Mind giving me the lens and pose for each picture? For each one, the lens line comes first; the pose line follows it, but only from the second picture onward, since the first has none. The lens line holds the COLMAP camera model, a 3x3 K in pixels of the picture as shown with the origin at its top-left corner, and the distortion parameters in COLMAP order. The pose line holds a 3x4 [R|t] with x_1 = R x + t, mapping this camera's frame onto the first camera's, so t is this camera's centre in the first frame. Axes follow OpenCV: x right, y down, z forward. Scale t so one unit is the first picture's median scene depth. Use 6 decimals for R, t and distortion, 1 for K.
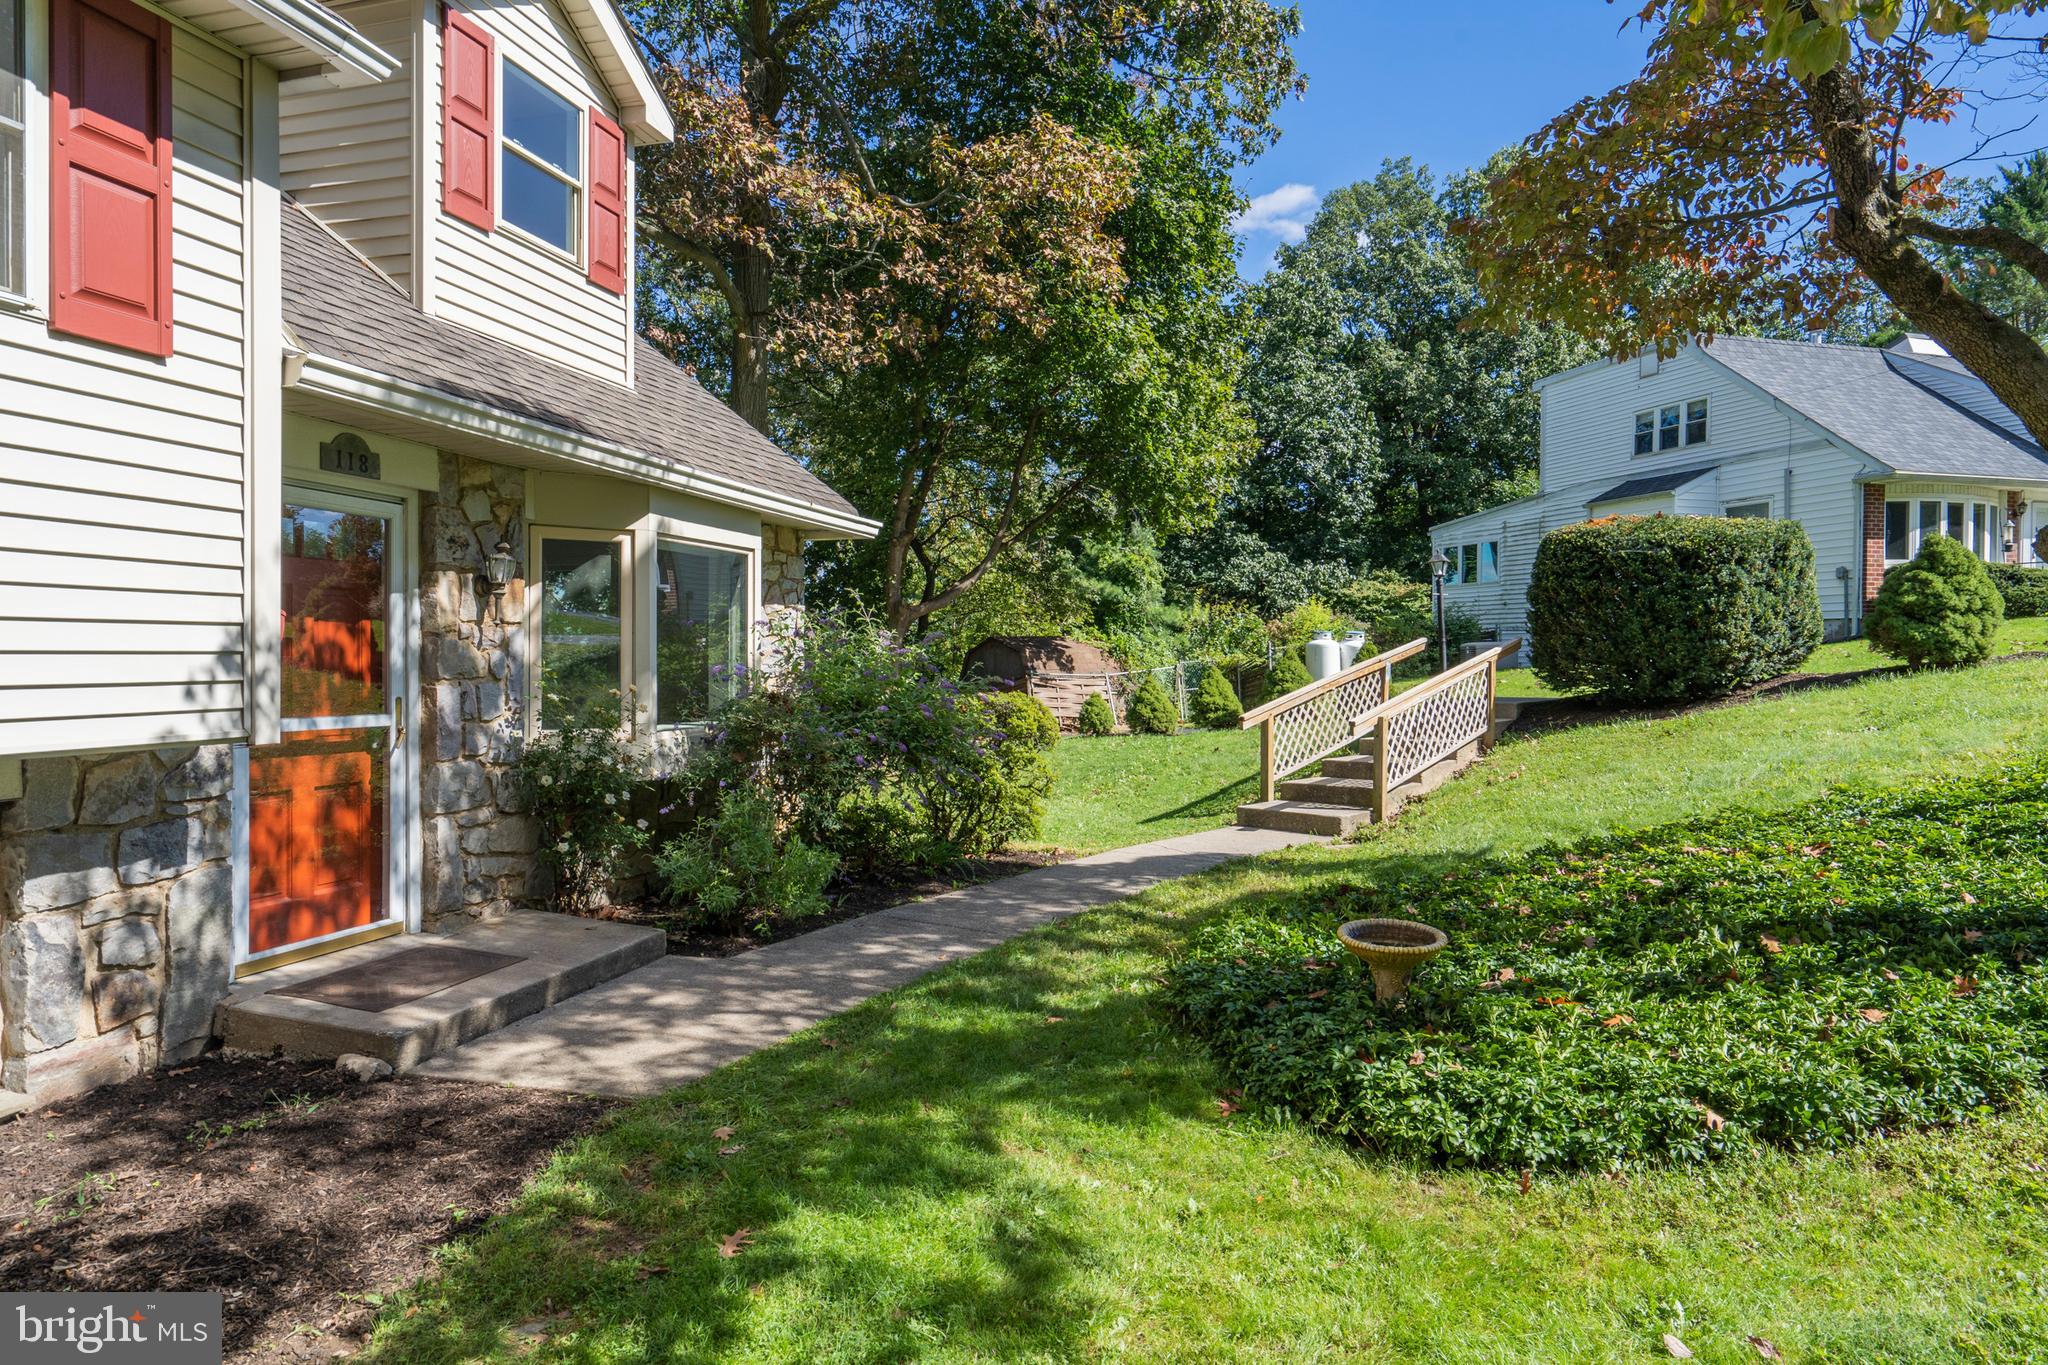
lens RADIAL K [[1213.2, 0, 1028.8], [0, 1213.2, 676.3], [0, 0, 1]] dist [-0.031341, -0.000193]
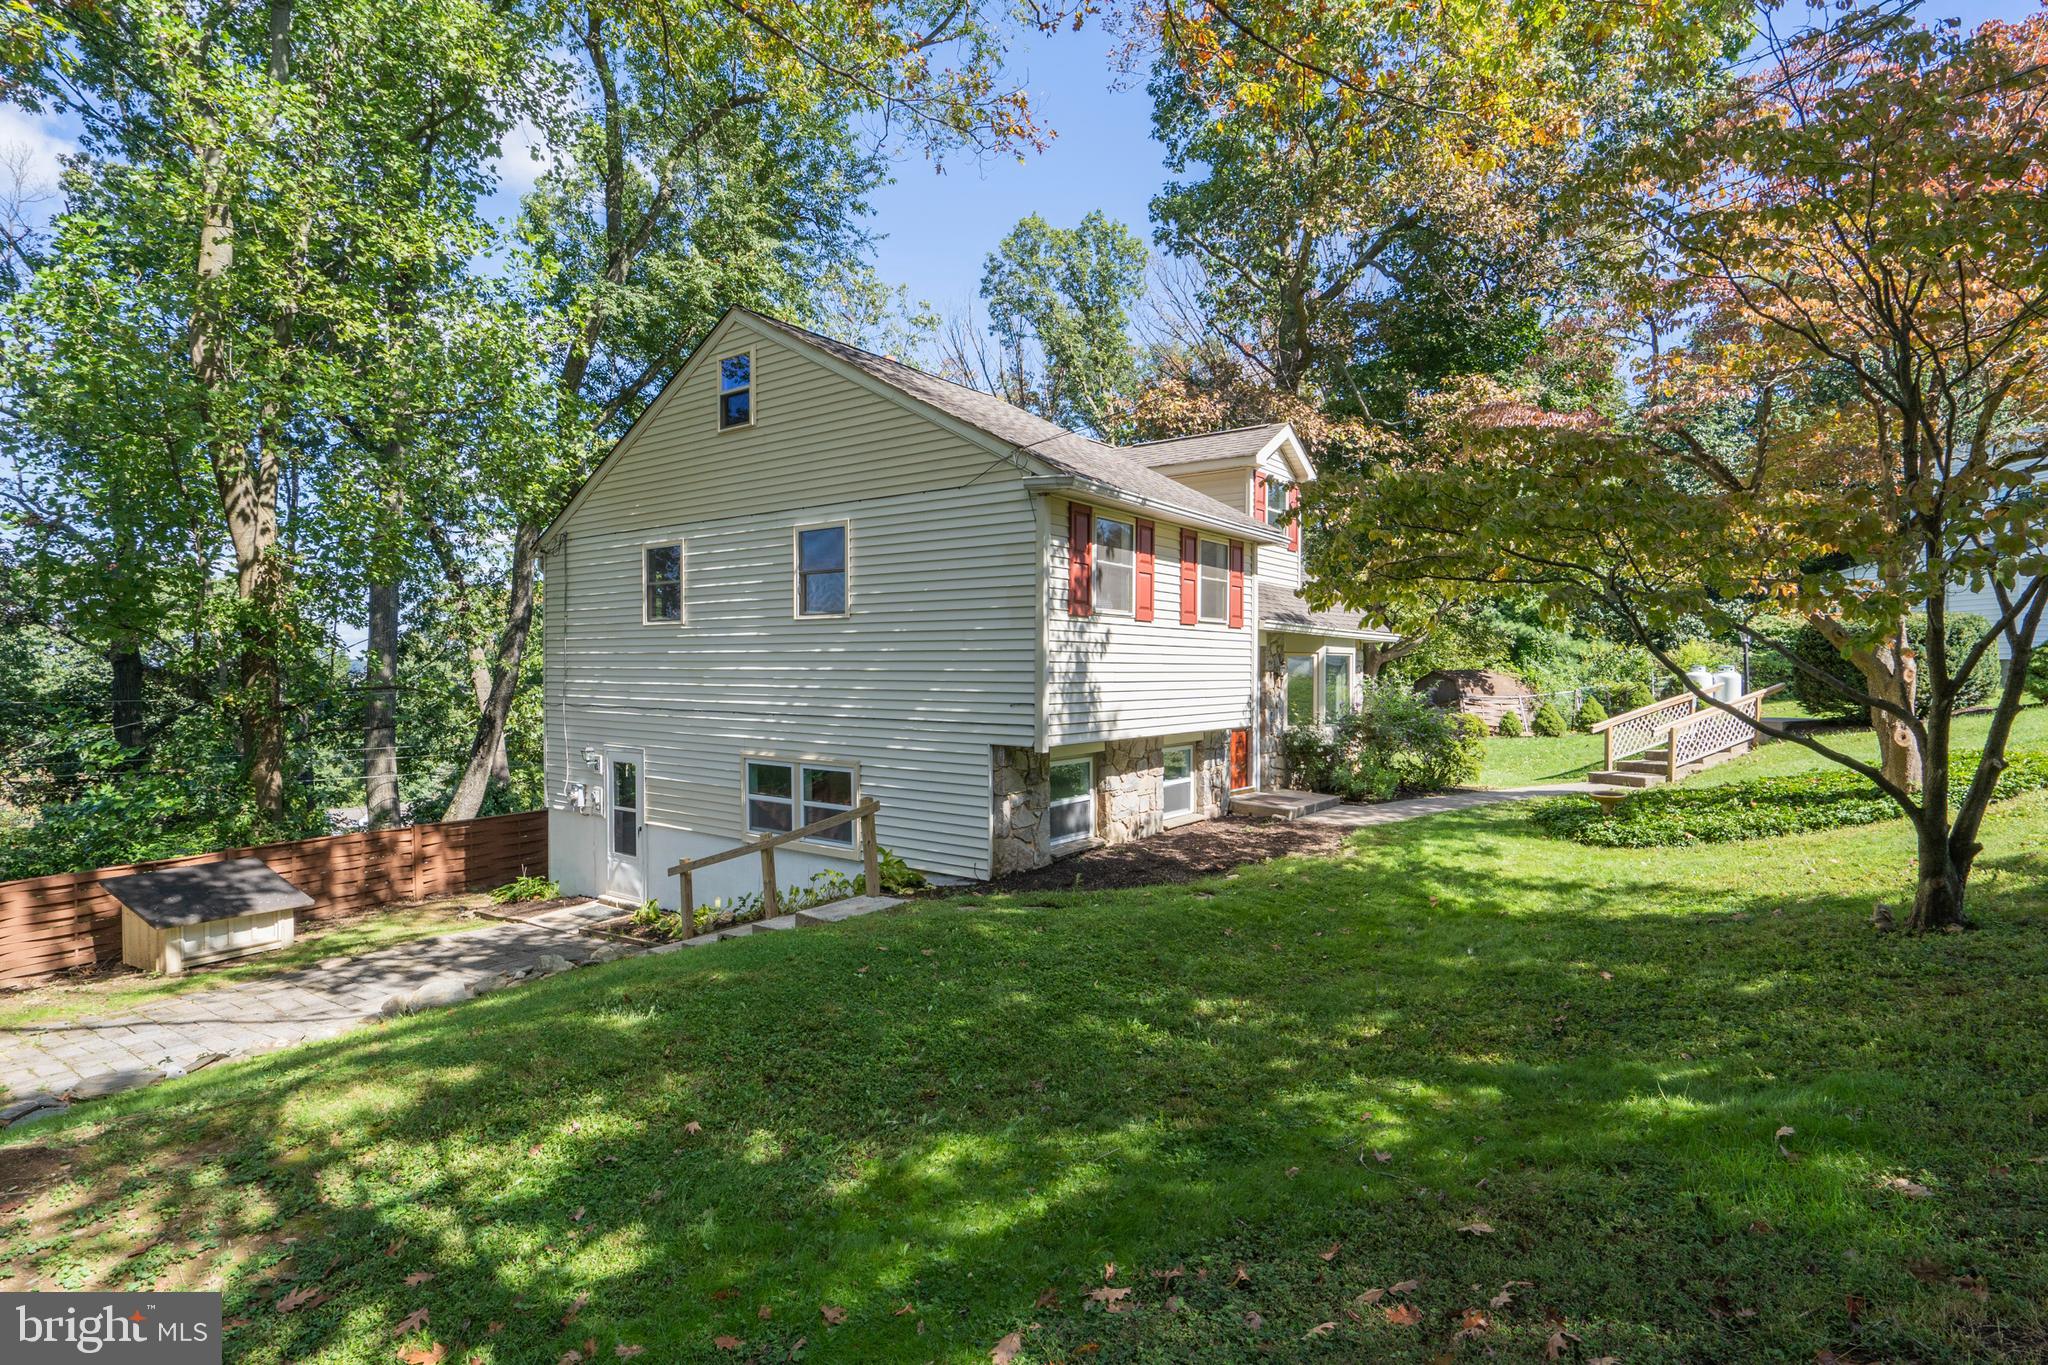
lens RADIAL K [[1075.8, 0, 988.7], [0, 1075.8, 686.8], [0, 0, 1]] dist [0.002530, 0.000538]
pose [[0.921124, 0.004507, -0.389244, -0.055377], [-0.004187, 0.999990, 0.001671, -0.037196], [0.389248, 0.000091, 0.921133, -1.245168]]
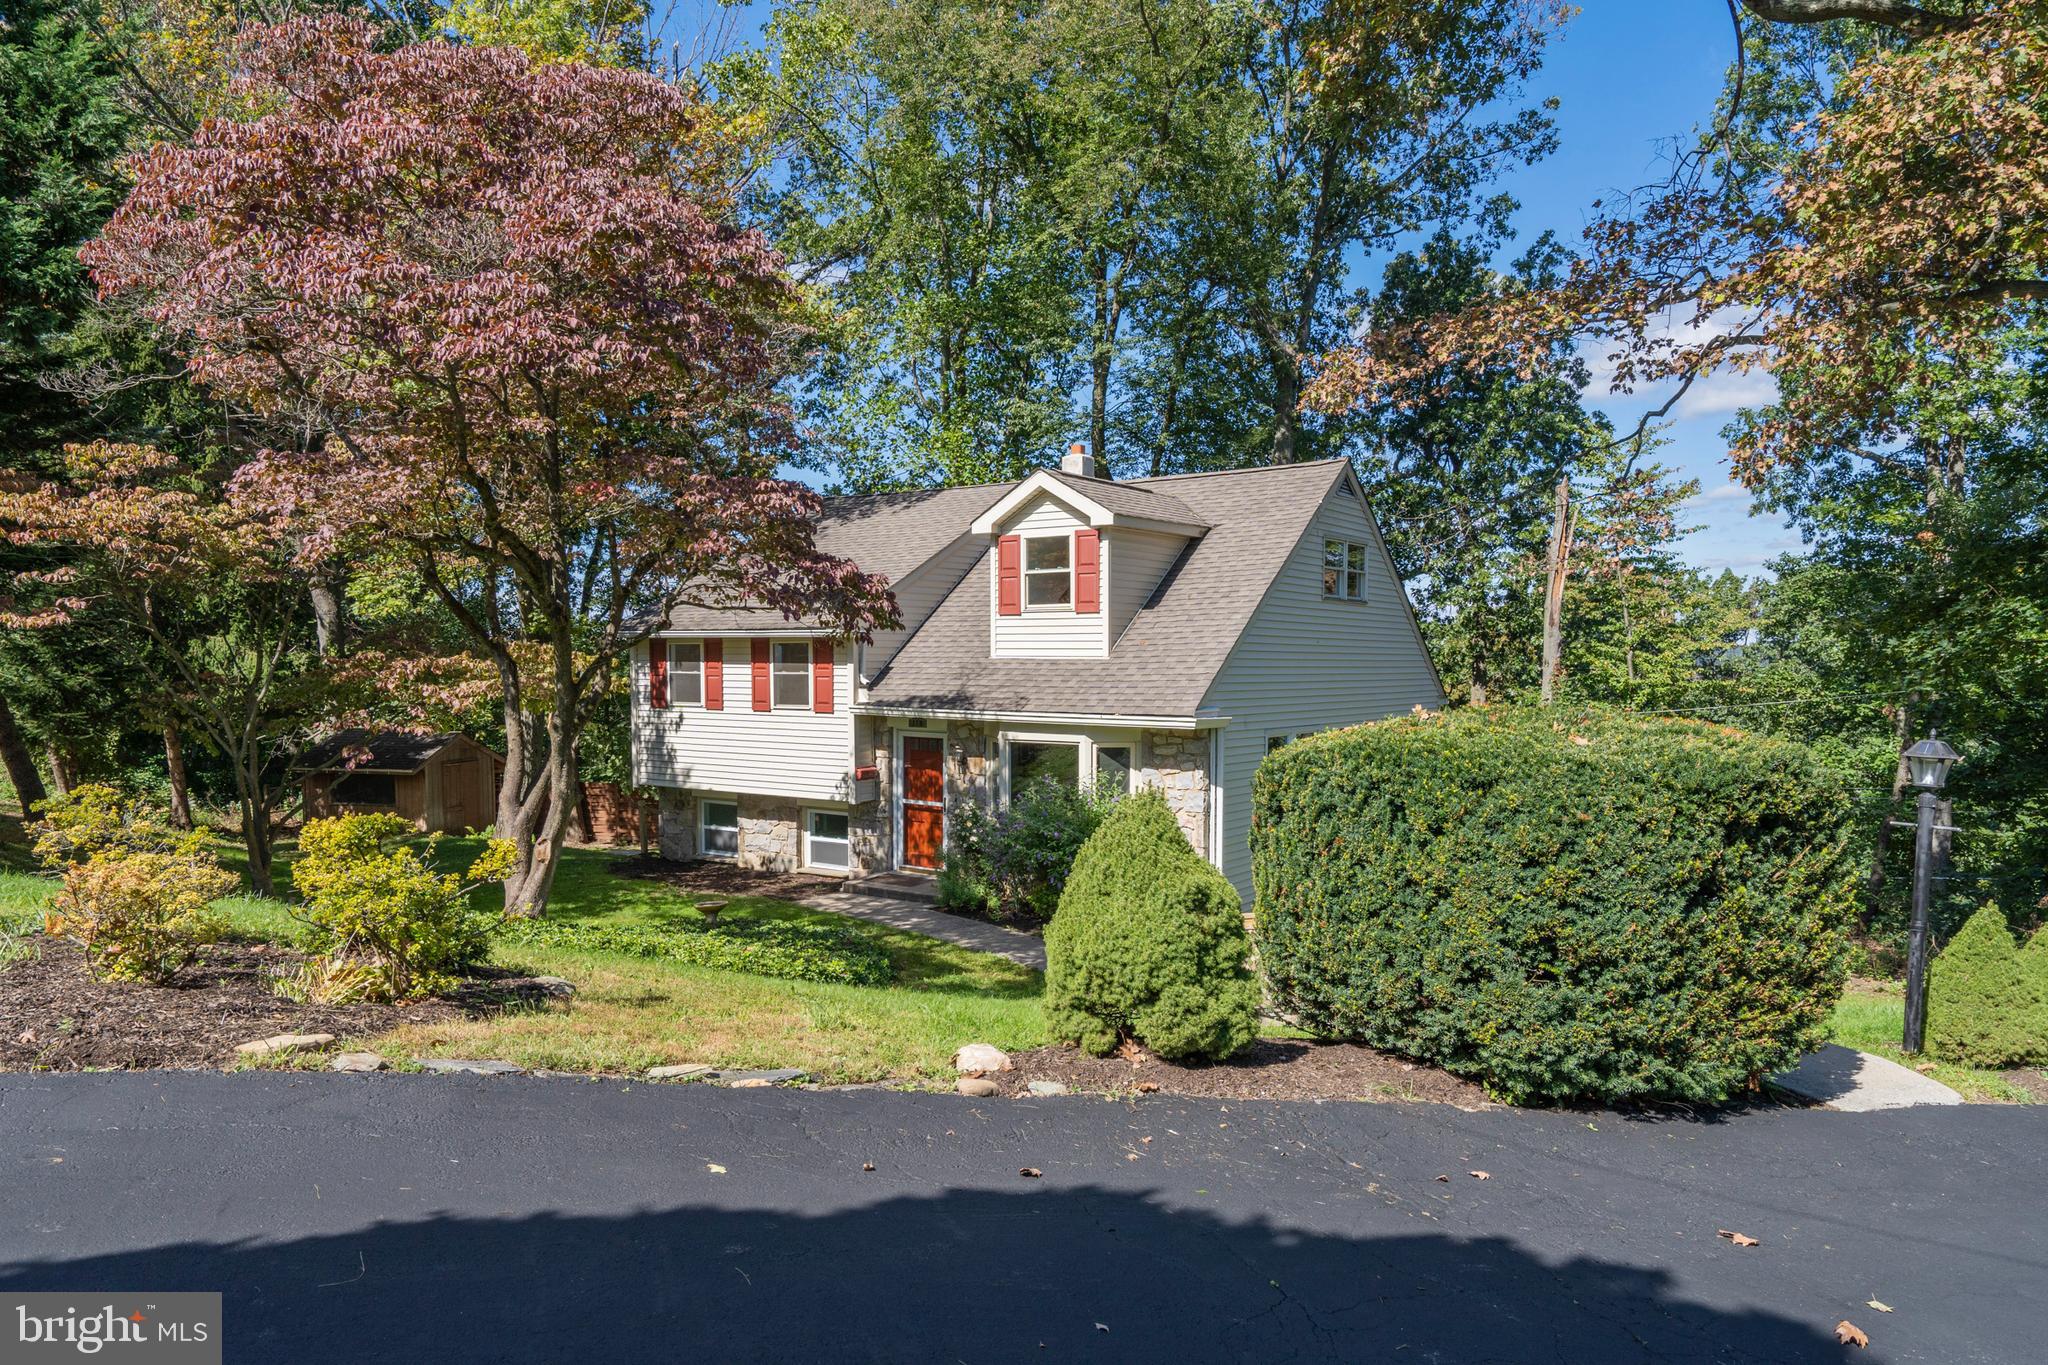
lens RADIAL K [[1313.8, 0, 1014.9], [0, 1313.8, 732.0], [0, 0, 1]] dist [0.009269, 0.001124]
pose [[-0.360918, 0.041978, -0.931652, 1.734954], [-0.019748, 0.998418, 0.052637, -0.225821], [0.932388, 0.037396, -0.359519, 1.645516]]
